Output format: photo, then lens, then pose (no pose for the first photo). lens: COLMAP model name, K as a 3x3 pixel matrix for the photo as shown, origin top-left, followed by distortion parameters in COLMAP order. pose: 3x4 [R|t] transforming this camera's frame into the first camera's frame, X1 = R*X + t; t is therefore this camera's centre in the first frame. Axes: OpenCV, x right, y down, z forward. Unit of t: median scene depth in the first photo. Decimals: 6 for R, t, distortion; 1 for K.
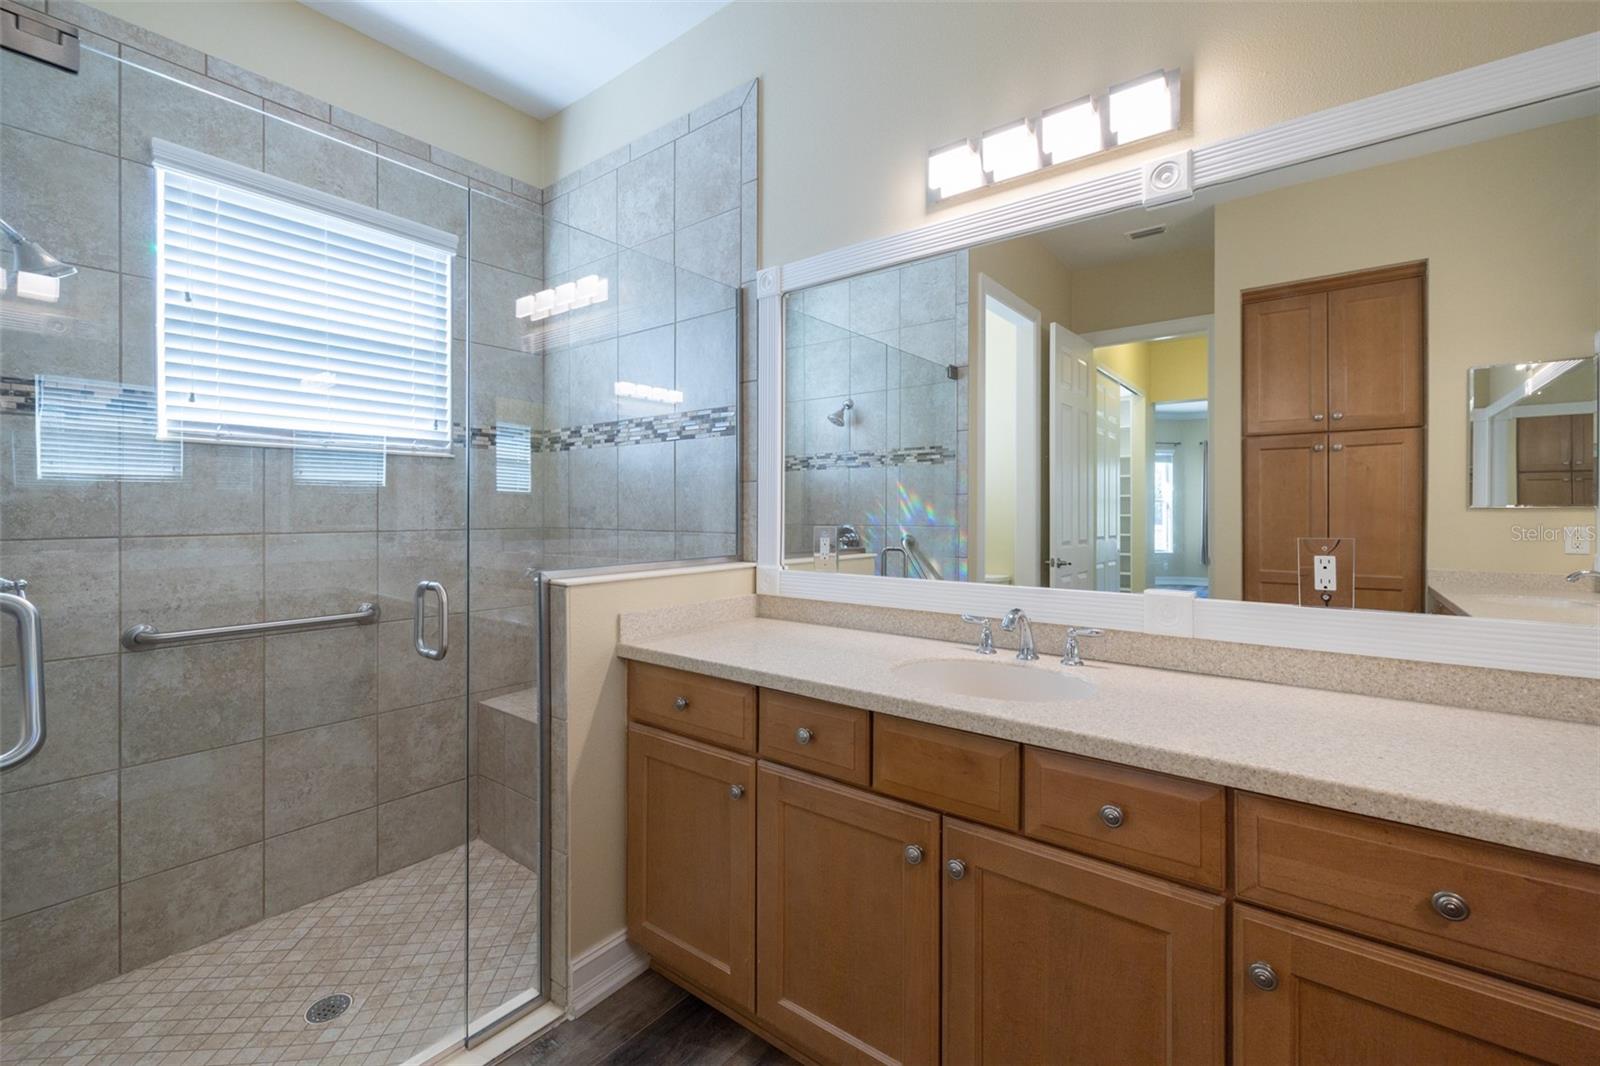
lens RADIAL K [[675.6, 0, 802.9], [0, 675.6, 505.8], [0, 0, 1]] dist [0.000630, -0.000245]
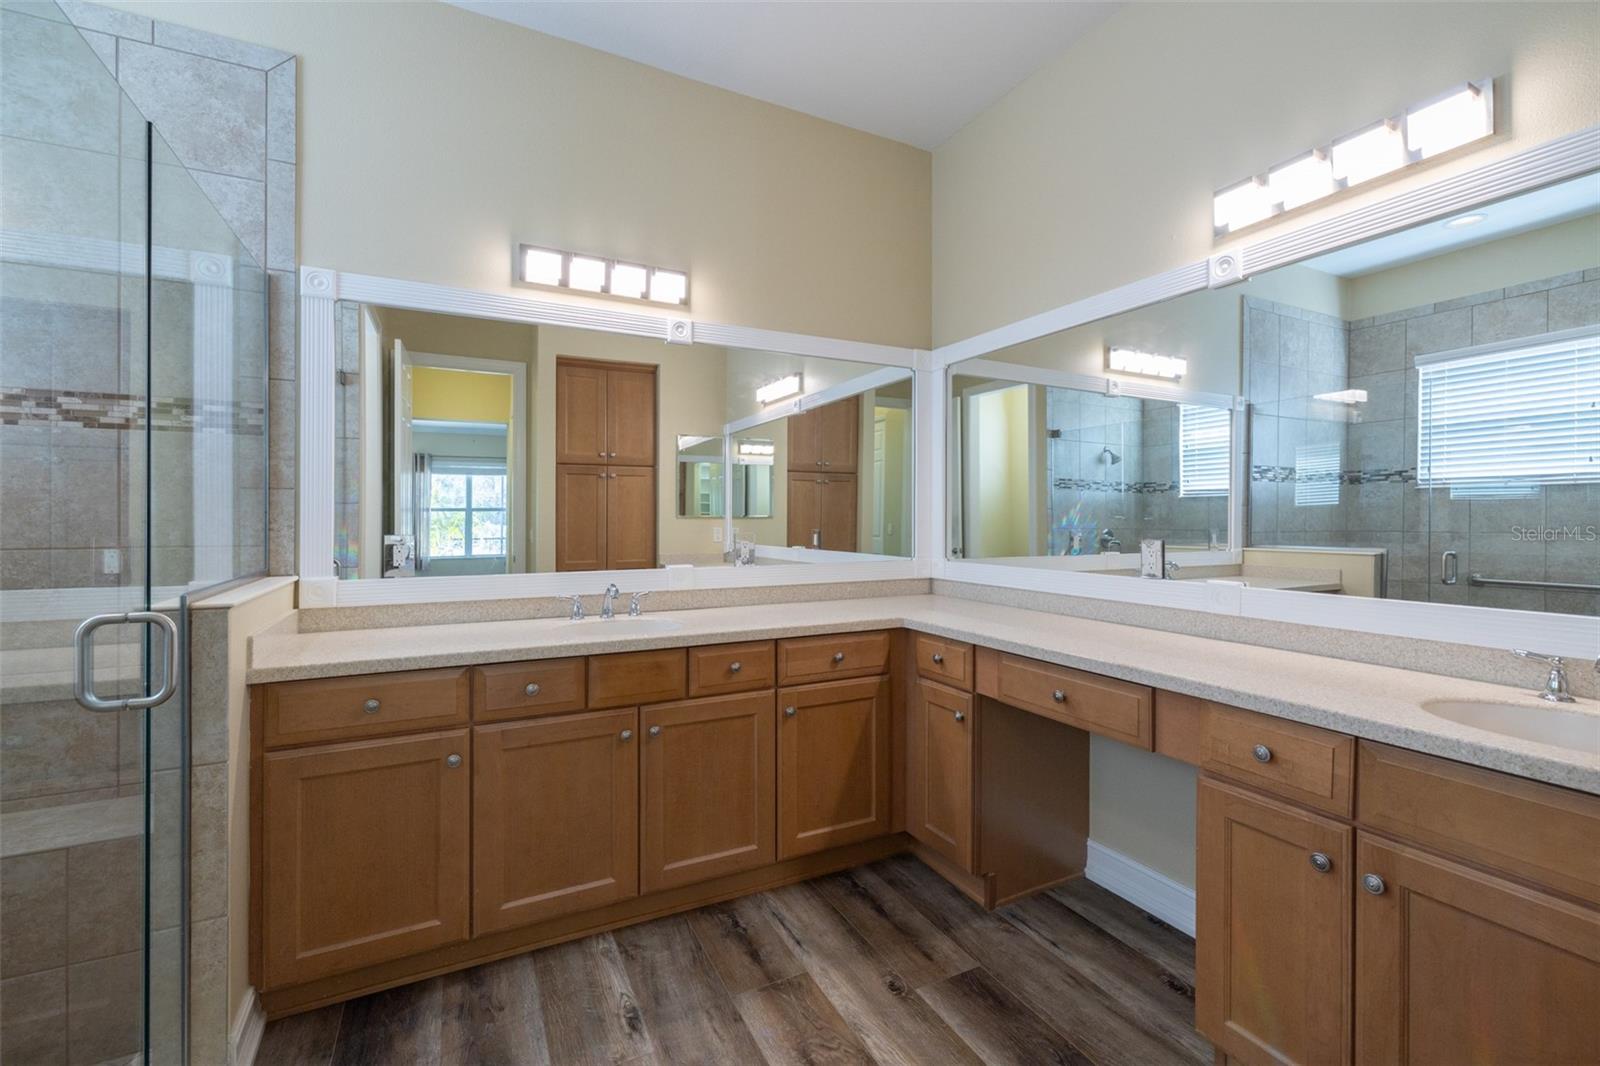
lens RADIAL K [[675.6, 0, 802.9], [0, 675.6, 505.8], [0, 0, 1]] dist [0.000630, -0.000245]
pose [[0.431361, 0.015783, 0.902041, -1.122813], [-0.007655, 0.999875, -0.013834, -0.008413], [-0.902147, -0.000938, 0.431428, -0.063789]]
